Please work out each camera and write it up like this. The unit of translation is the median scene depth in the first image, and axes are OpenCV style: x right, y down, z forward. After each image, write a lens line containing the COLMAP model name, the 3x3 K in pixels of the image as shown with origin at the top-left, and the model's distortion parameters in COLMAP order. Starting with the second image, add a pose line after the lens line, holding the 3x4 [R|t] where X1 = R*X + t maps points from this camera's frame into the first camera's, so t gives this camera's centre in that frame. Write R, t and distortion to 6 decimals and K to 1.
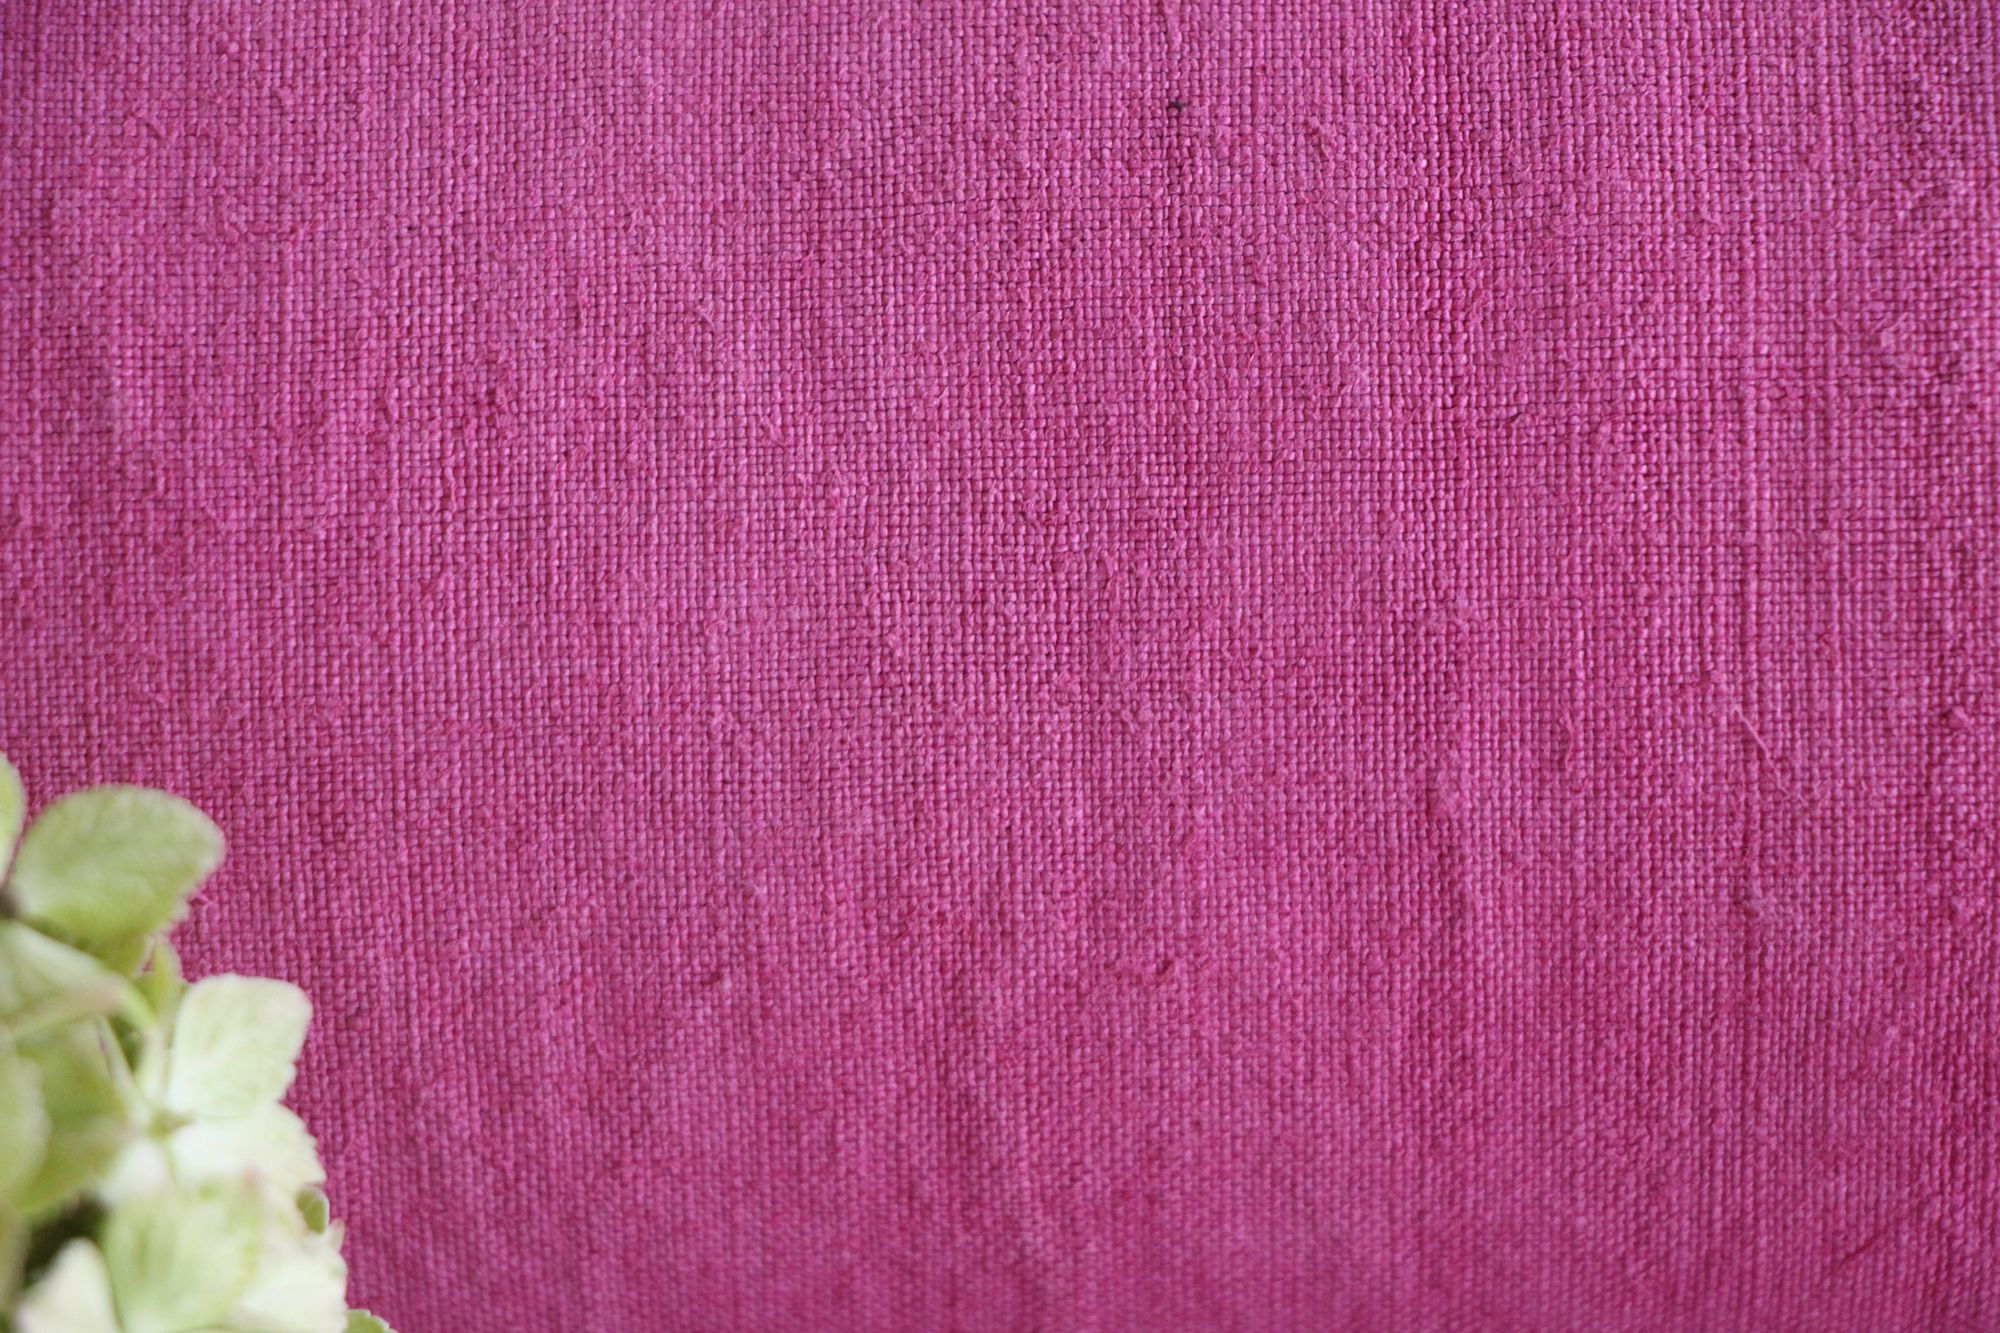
lens RADIAL K [[9464.3, 0, 1053.5], [0, 9464.3, 758.9], [0, 0, 1]] dist [0.343934, 4.791904]
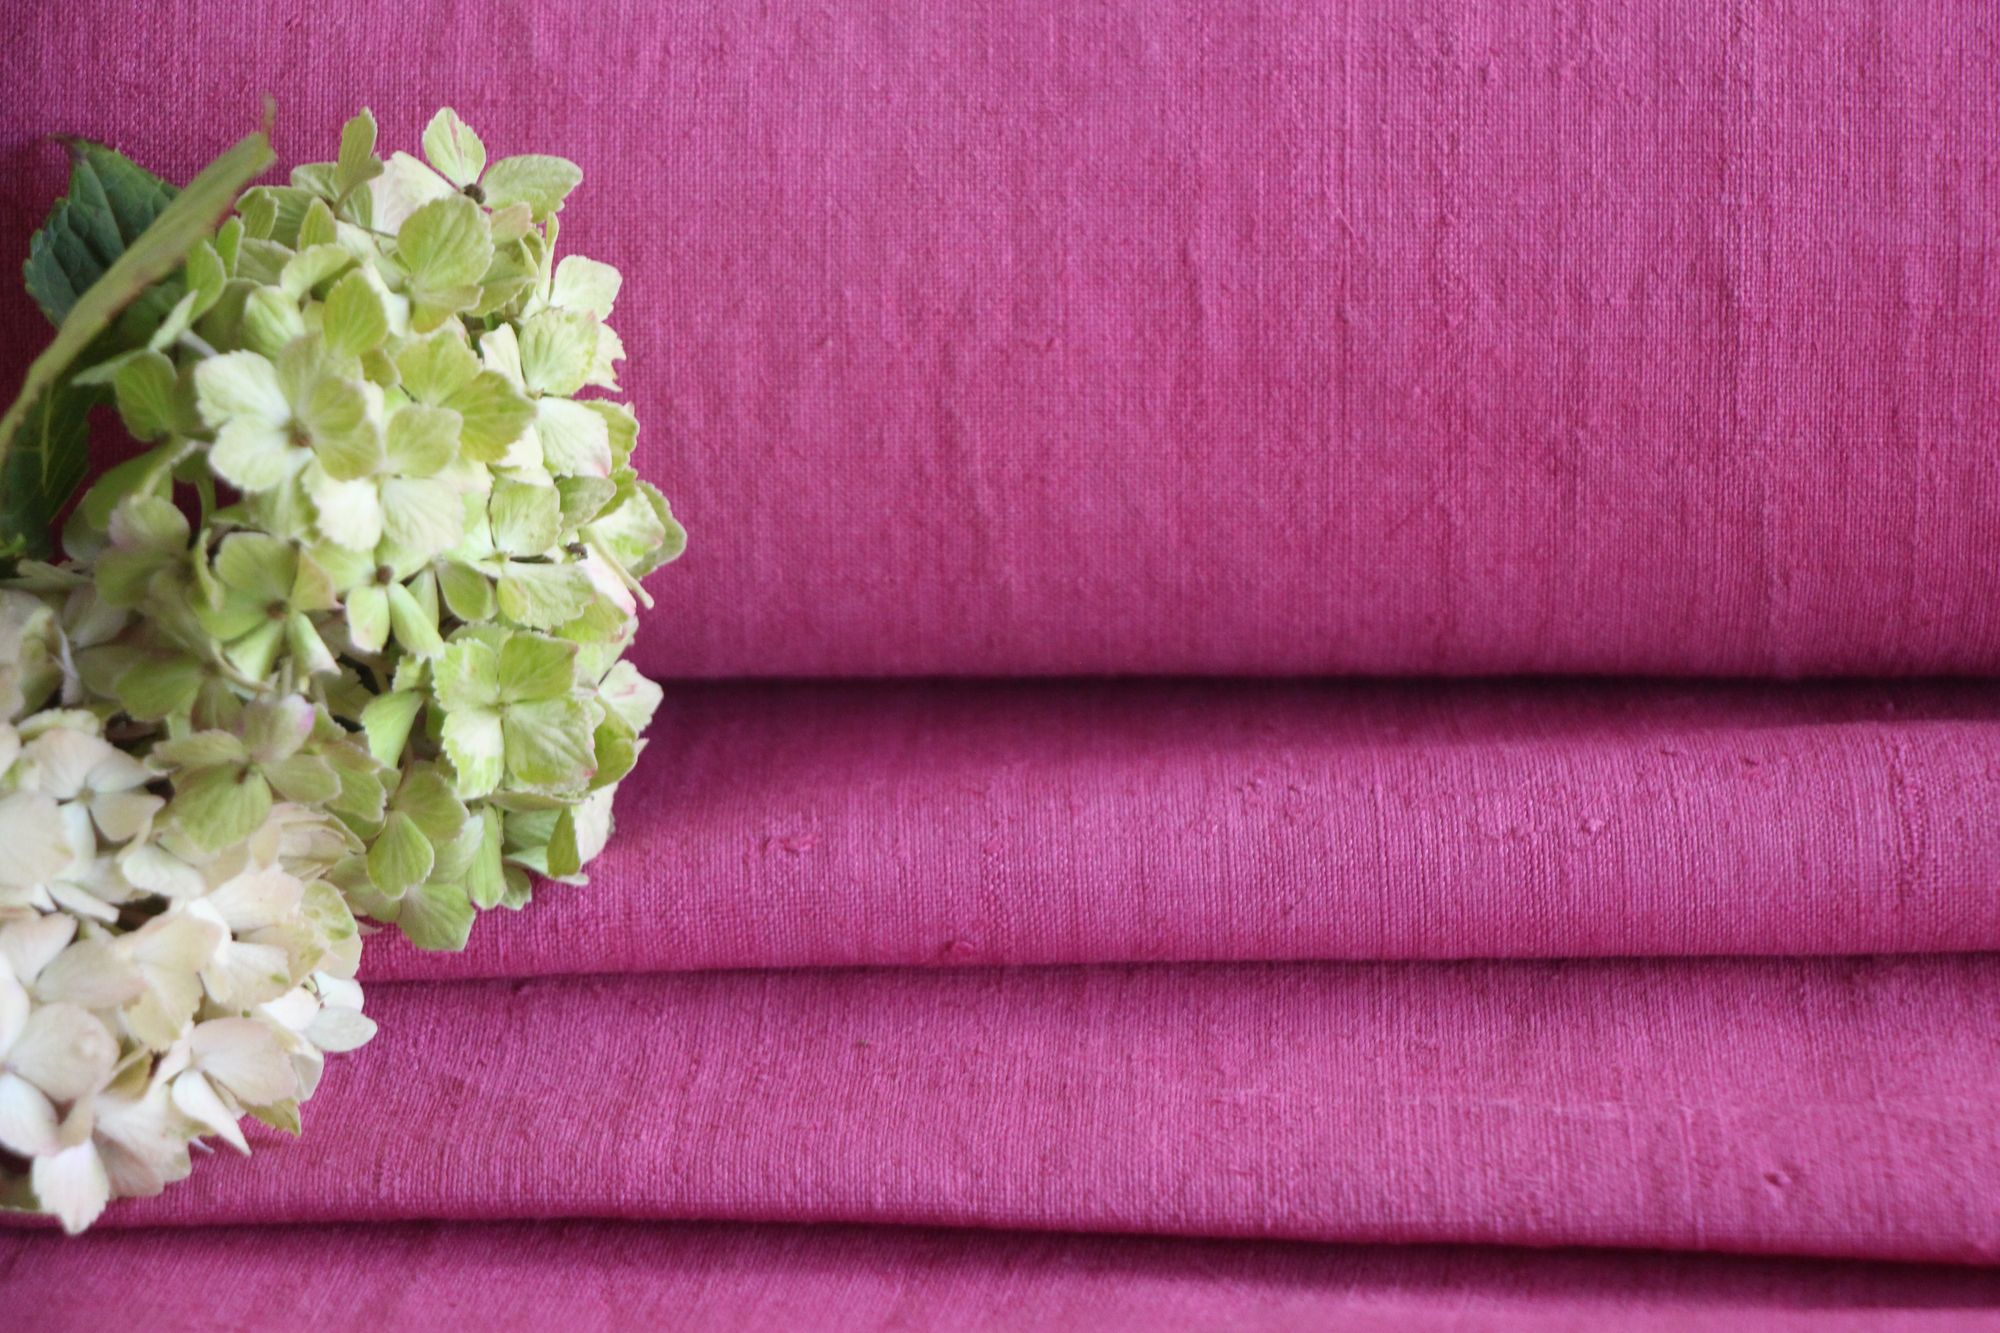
lens RADIAL K [[7961.5, 0, 1096.2], [0, 7961.5, 792.9], [0, 0, 1]] dist [0.545167, 0.271135]
pose [[0.999581, 0.023890, -0.016324, 0.051087], [-0.027050, 0.971849, -0.234046, 0.506938], [0.010273, 0.234389, 0.972089, -0.605428]]
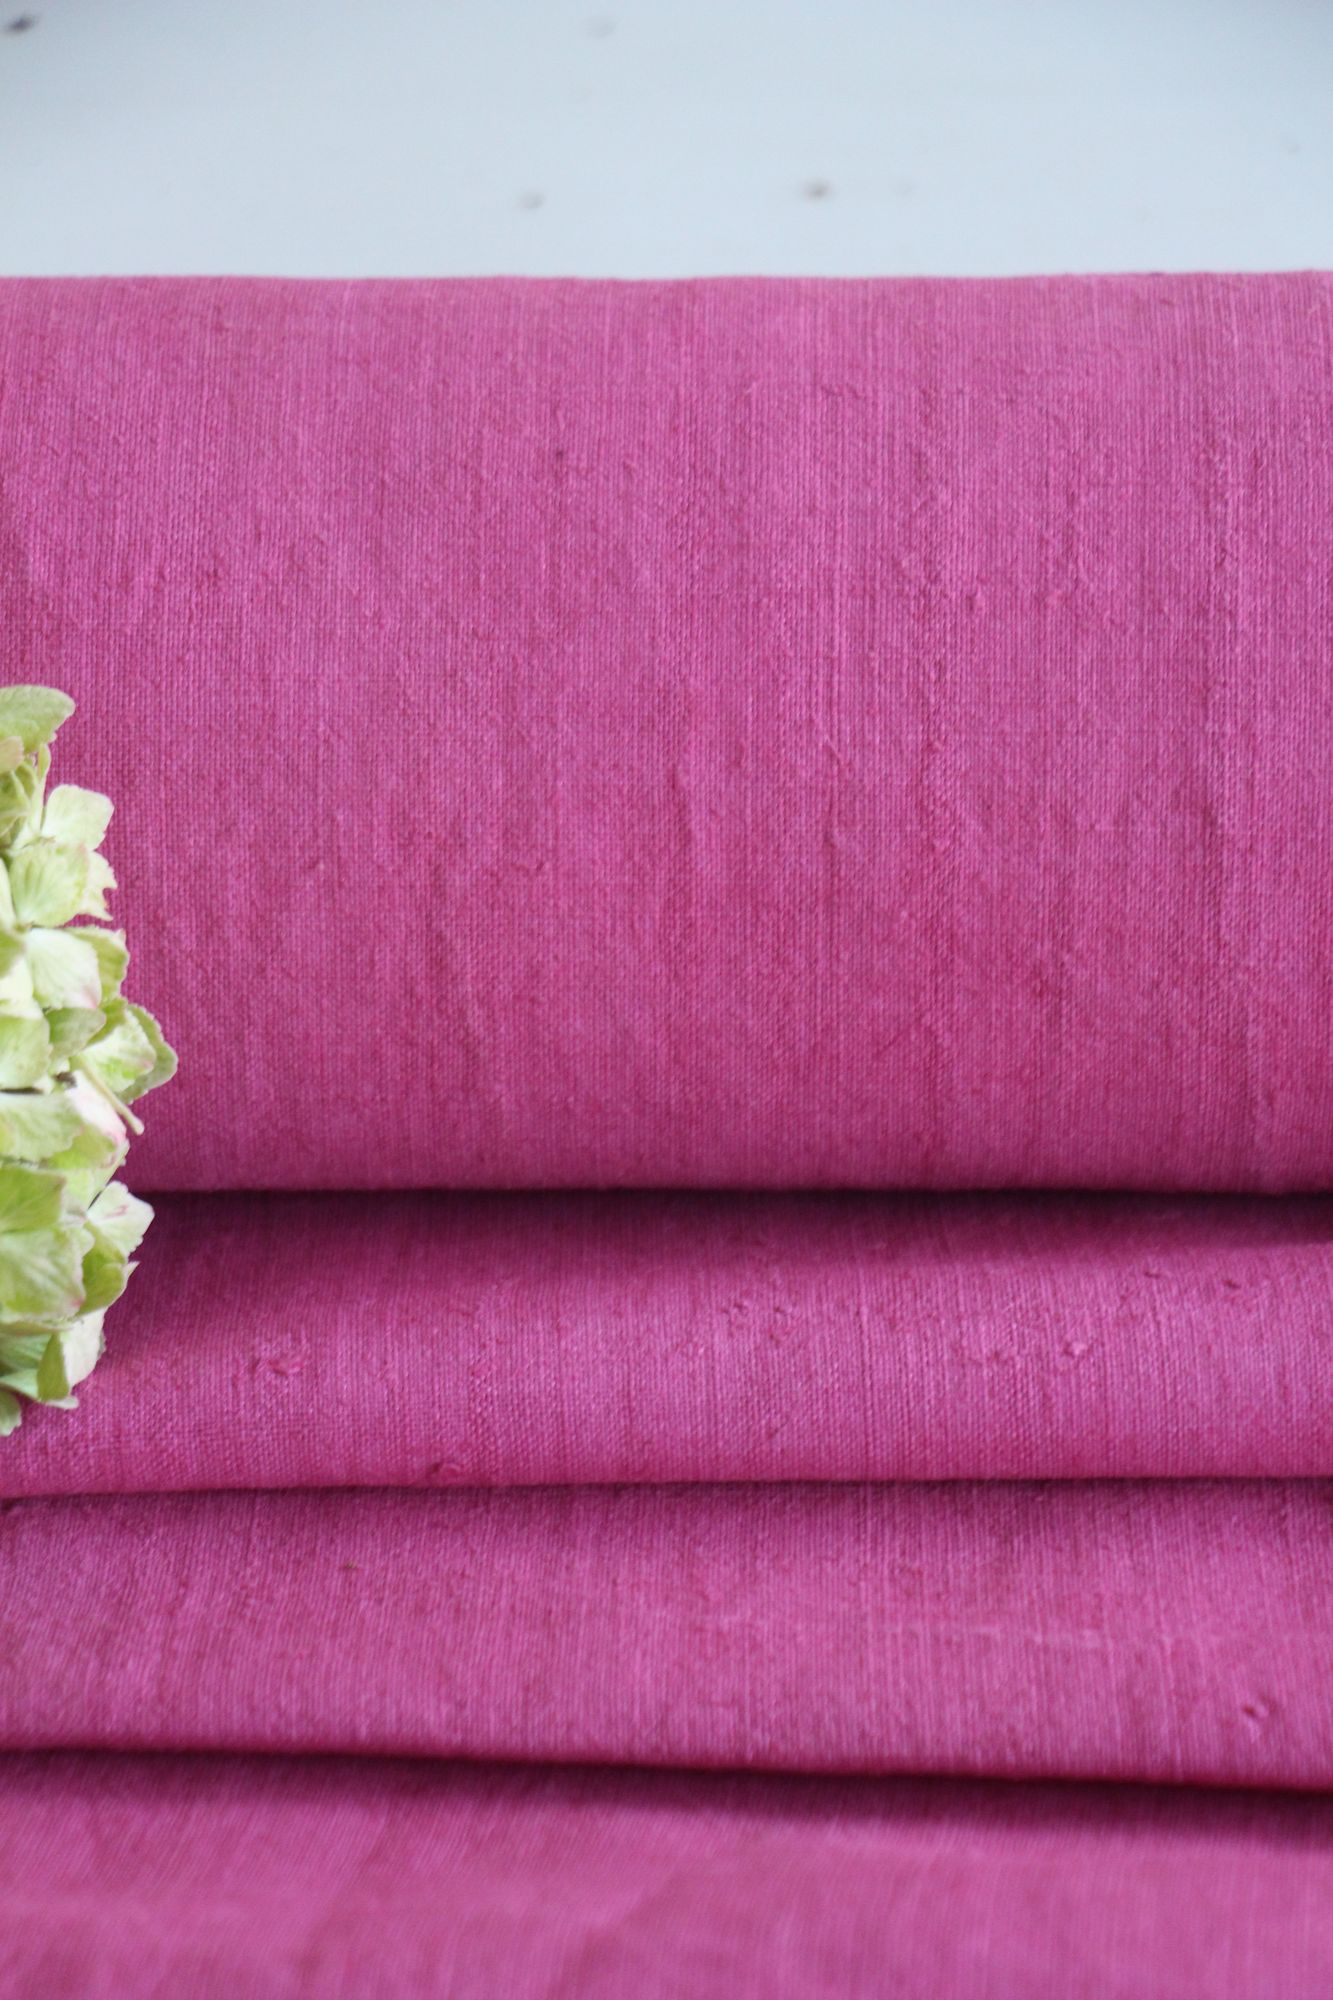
lens RADIAL K [[7961.5, 0, 657.7], [0, 7961.5, 1104.1], [0, 0, 1]] dist [0.545167, 0.271135]
pose [[0.999513, 0.026554, -0.016387, 0.065687], [-0.029664, 0.971546, -0.234986, 0.467940], [0.009681, 0.235358, 0.971861, -0.627201]]
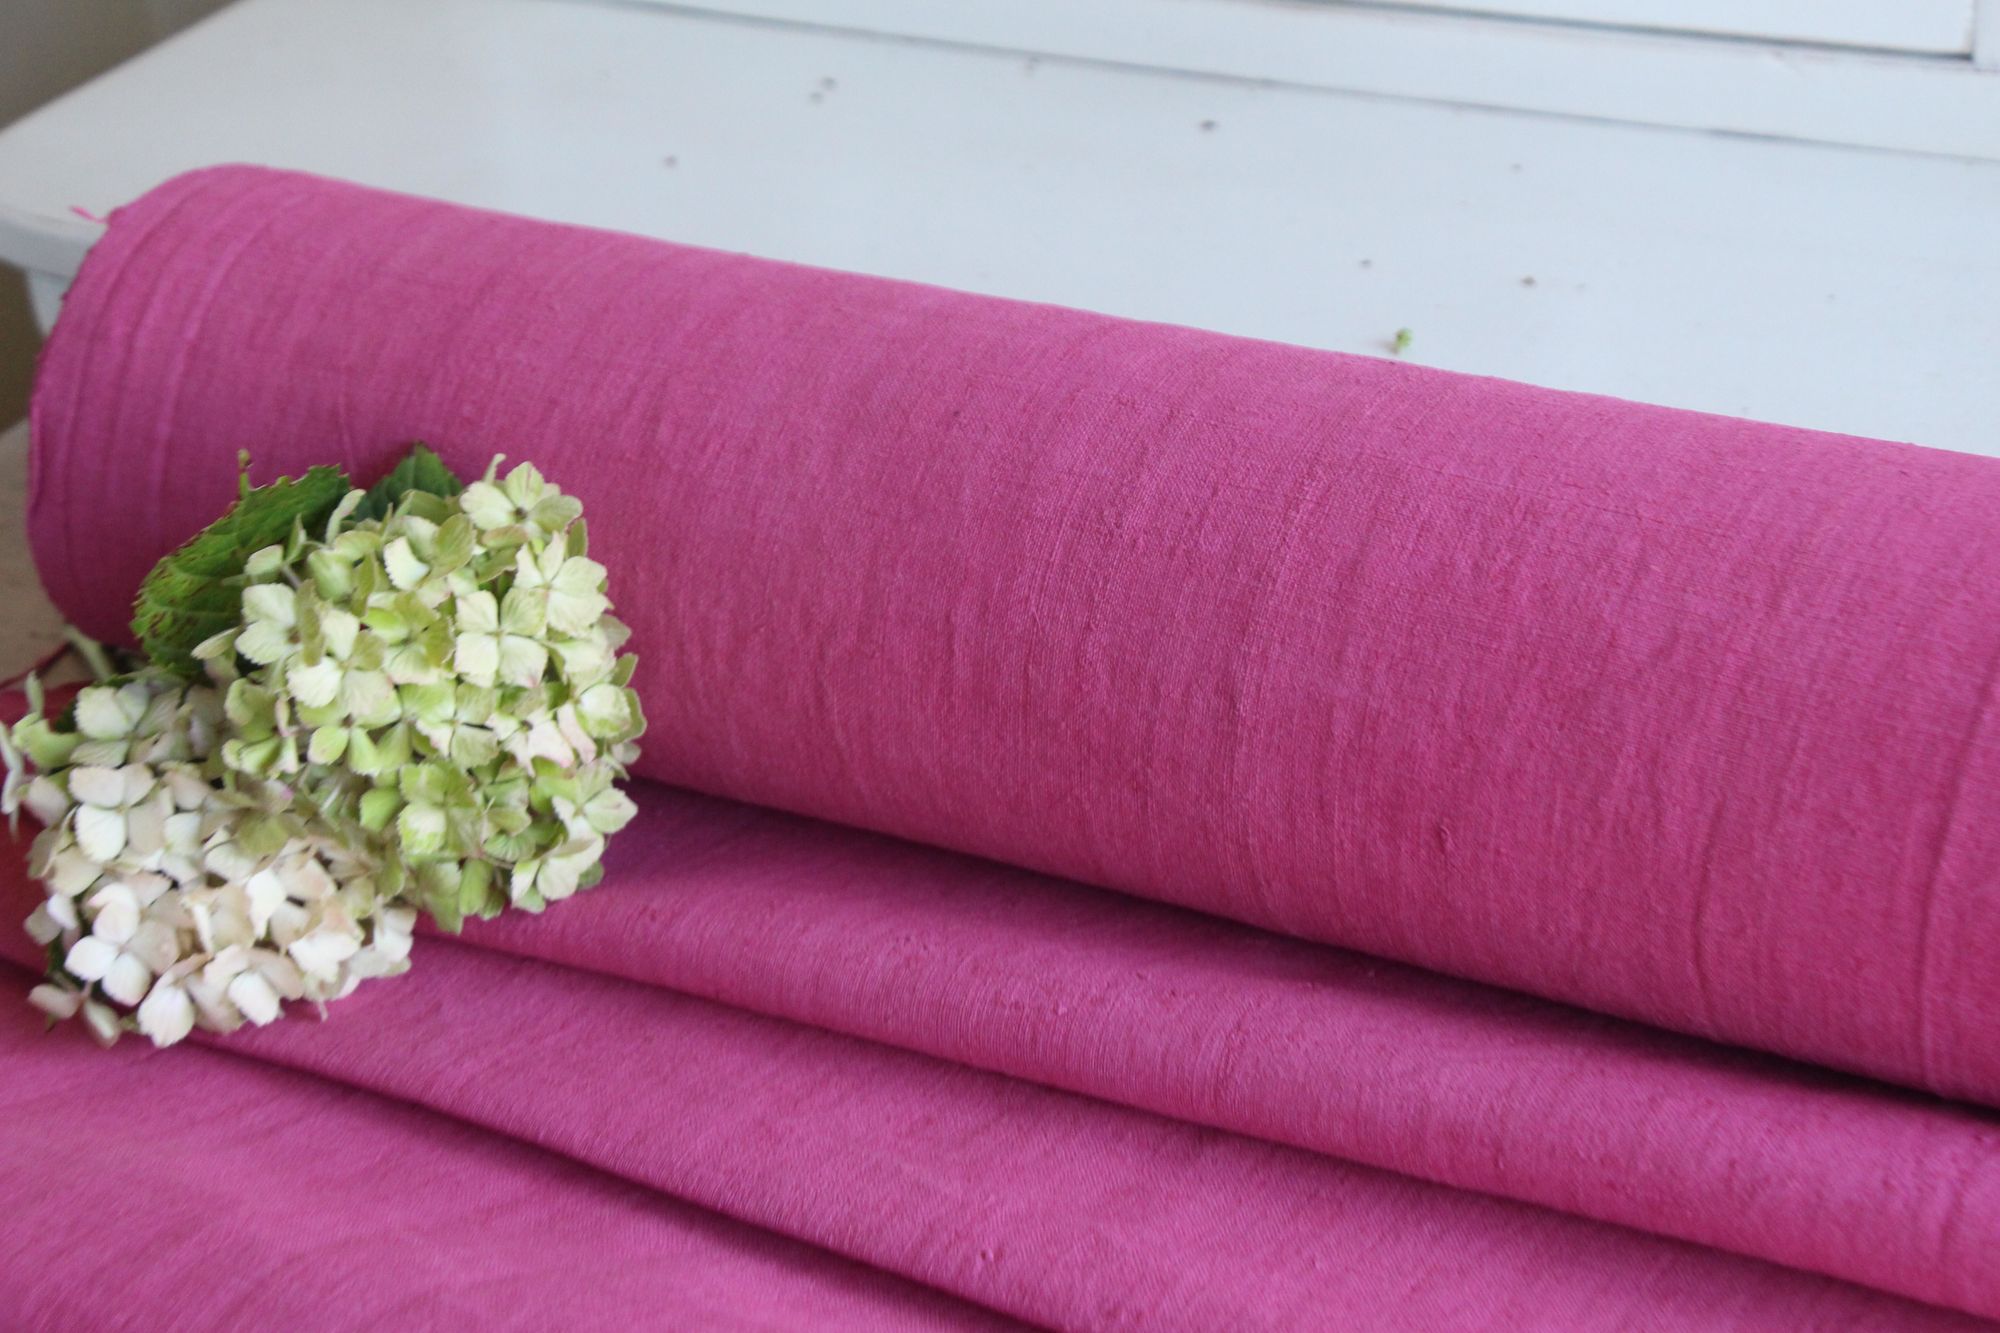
lens RADIAL K [[4216.4, 0, 1000.0], [0, 4216.4, 666.5], [0, 0, 1]] dist [0.118086, 0.519816]
pose [[0.853255, 0.213046, -0.475990, 0.760206], [-0.310109, 0.941114, -0.134671, 0.213206], [0.419270, 0.262518, 0.869078, -0.271208]]
